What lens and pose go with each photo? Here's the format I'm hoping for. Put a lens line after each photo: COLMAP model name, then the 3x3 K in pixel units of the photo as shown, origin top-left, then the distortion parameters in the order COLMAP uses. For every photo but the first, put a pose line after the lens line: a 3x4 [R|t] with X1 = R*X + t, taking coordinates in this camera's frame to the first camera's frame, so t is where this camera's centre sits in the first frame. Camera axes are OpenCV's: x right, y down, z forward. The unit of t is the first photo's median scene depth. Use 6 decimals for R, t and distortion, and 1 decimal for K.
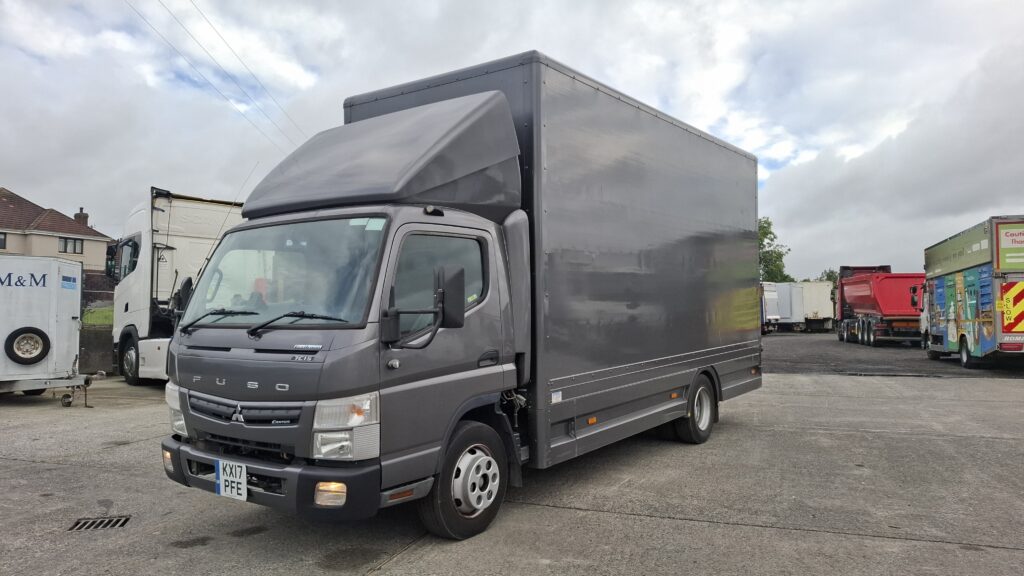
lens RADIAL K [[707.1, 0, 504.1], [0, 707.1, 260.2], [0, 0, 1]] dist [0.058572, -0.054830]
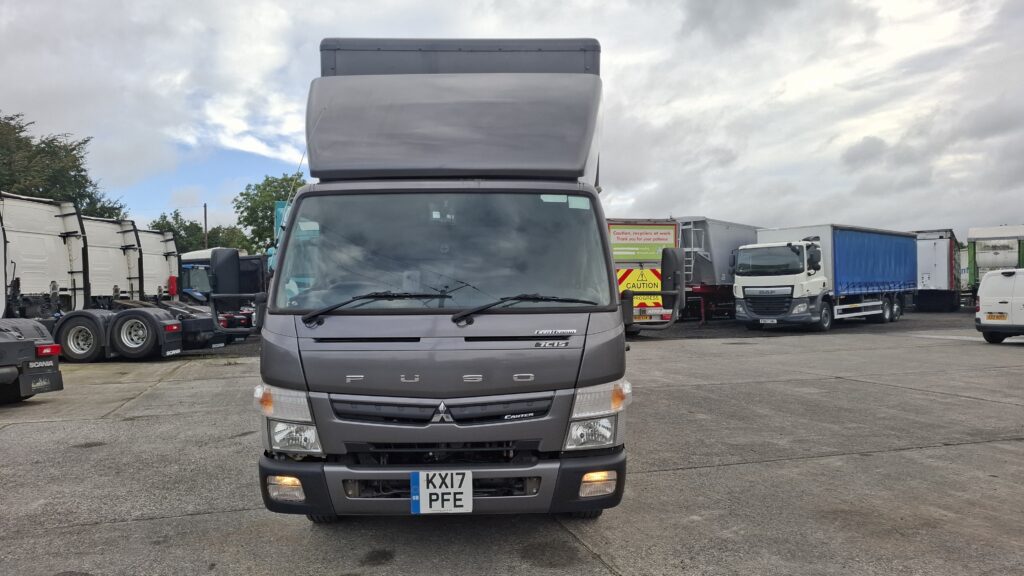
lens RADIAL K [[707.1, 0, 506.4], [0, 707.1, 267.7], [0, 0, 1]] dist [0.058572, -0.054830]
pose [[0.806517, 0.016552, 0.590980, -0.817624], [-0.037297, 0.999041, 0.022918, 0.018994], [-0.590034, -0.040525, 0.806361, 0.282828]]
